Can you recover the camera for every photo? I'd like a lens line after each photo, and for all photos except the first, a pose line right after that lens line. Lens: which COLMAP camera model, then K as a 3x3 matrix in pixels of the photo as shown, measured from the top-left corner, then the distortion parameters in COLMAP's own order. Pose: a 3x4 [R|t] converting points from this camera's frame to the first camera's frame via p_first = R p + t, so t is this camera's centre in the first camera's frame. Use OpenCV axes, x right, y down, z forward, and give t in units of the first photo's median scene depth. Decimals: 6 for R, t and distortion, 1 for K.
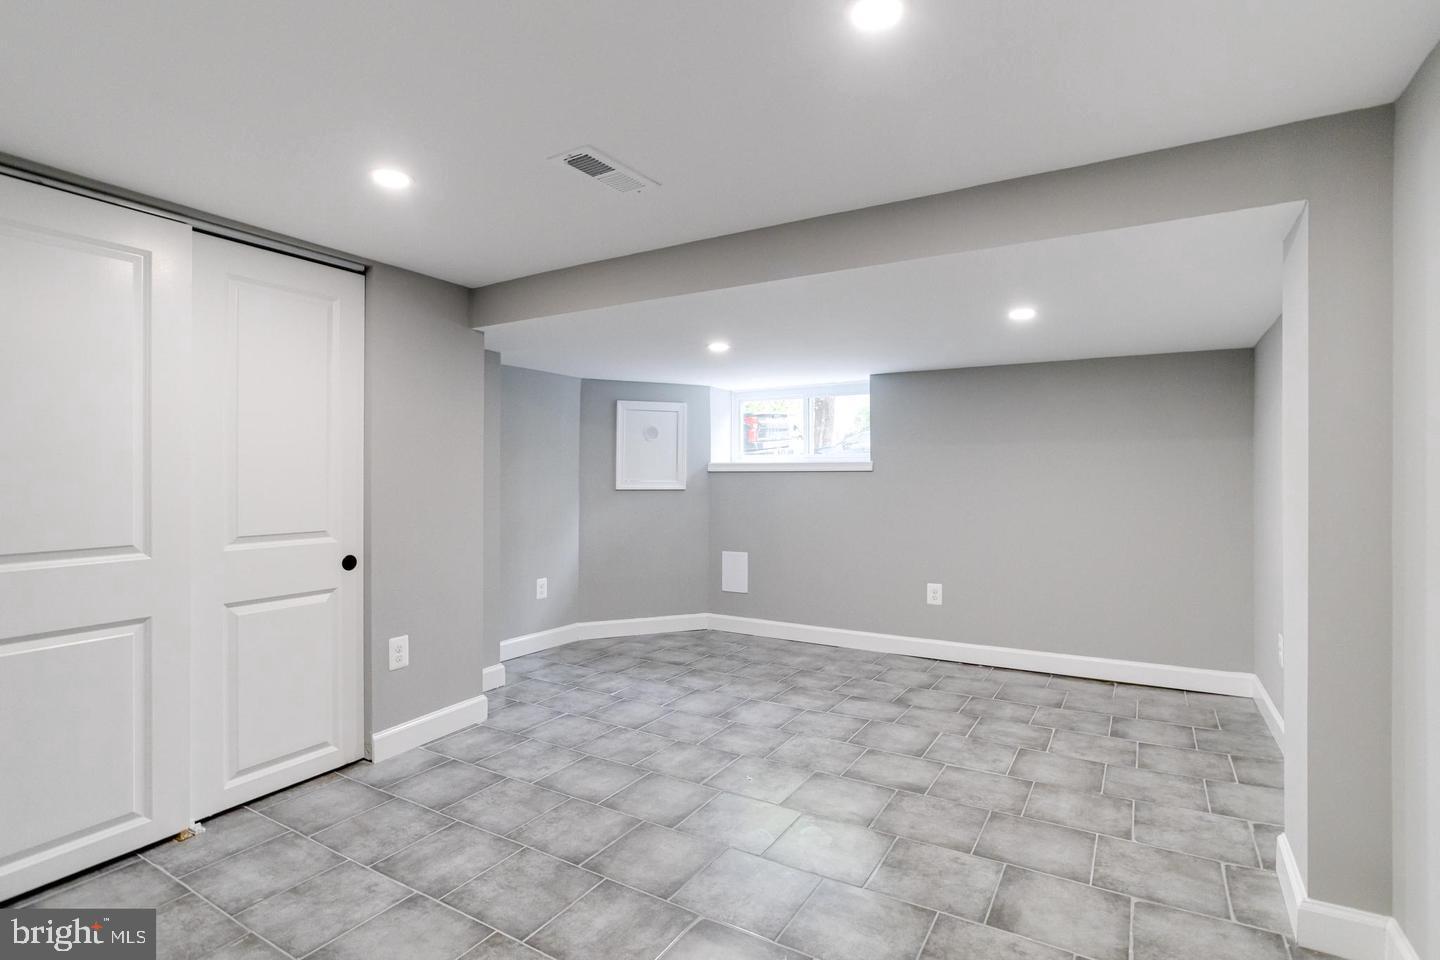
lens RADIAL K [[707.3, 0, 722.3], [0, 707.3, 476.4], [0, 0, 1]] dist [-0.046384, 0.027339]
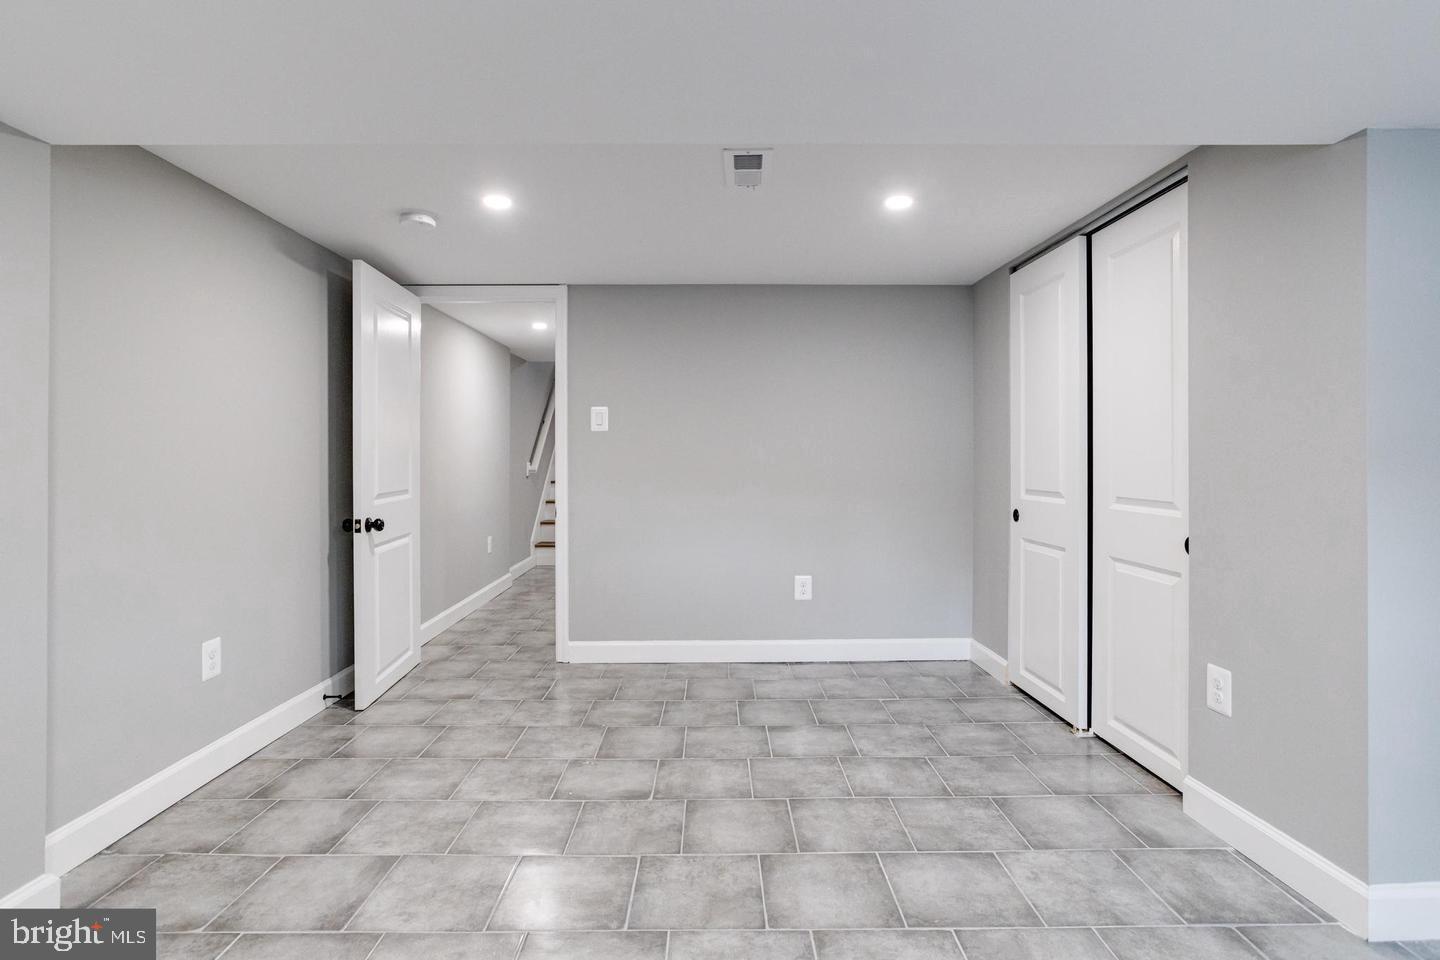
lens RADIAL K [[713.1, 0, 726.8], [0, 713.1, 453.2], [0, 0, 1]] dist [-0.038629, 0.020240]
pose [[-0.846804, -0.000412, -0.531905, 0.381154], [0.001020, 0.999997, -0.002398, 0.021381], [0.531904, -0.002574, -0.846801, 1.569161]]
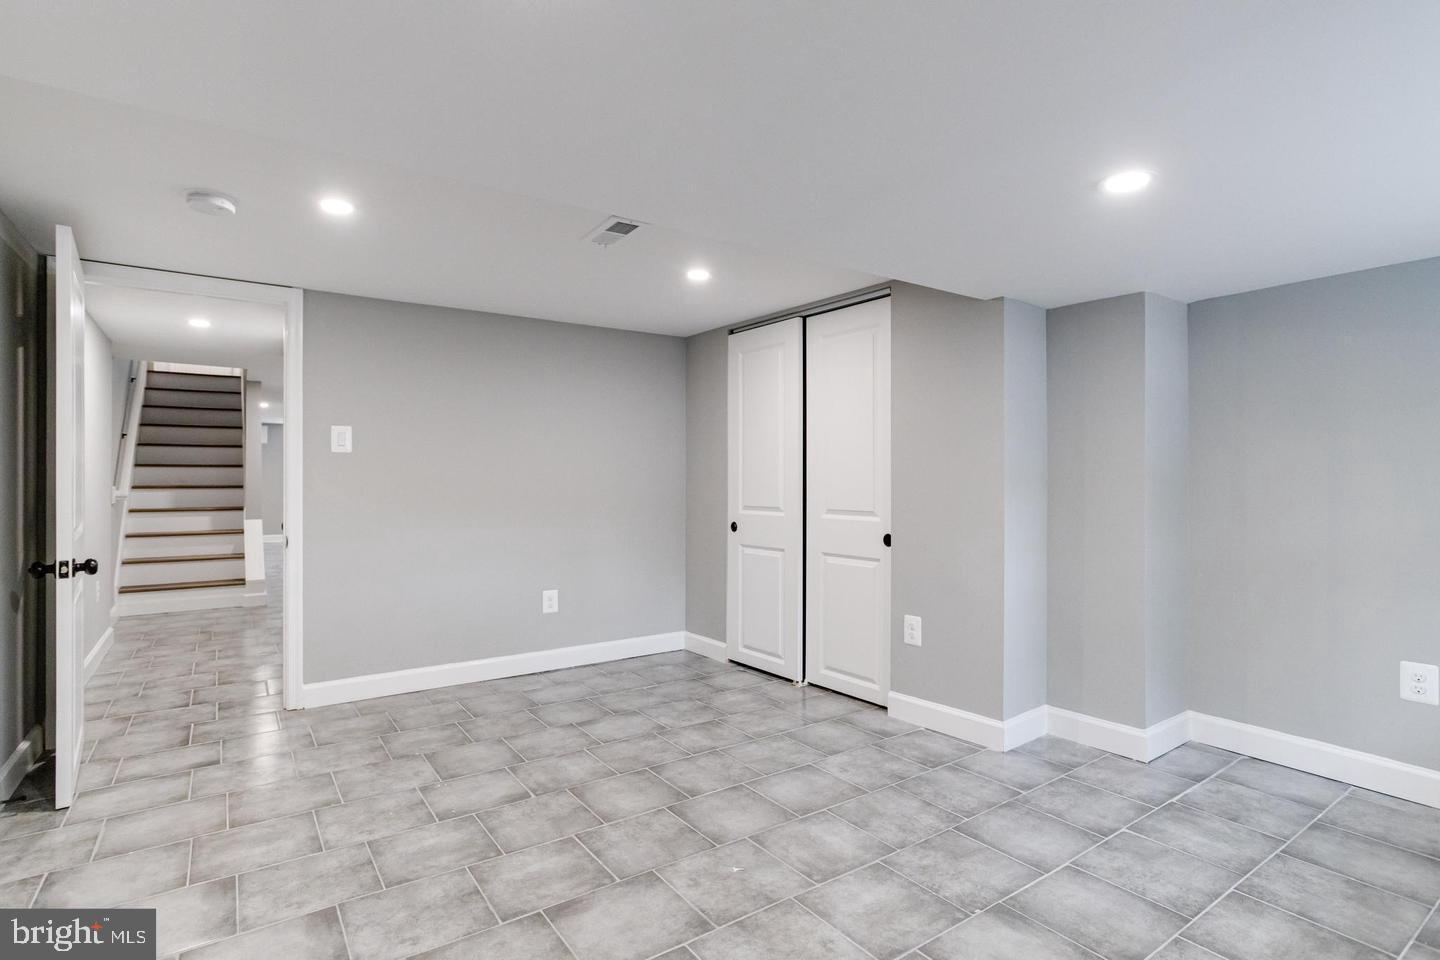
lens RADIAL K [[707.3, 0, 722.3], [0, 707.3, 476.4], [0, 0, 1]] dist [-0.046384, 0.027339]
pose [[-0.401930, -0.002239, -0.915668, 0.772057], [-0.001933, 0.999997, -0.001597, 0.018533], [0.915668, 0.001129, -0.401933, 1.376433]]
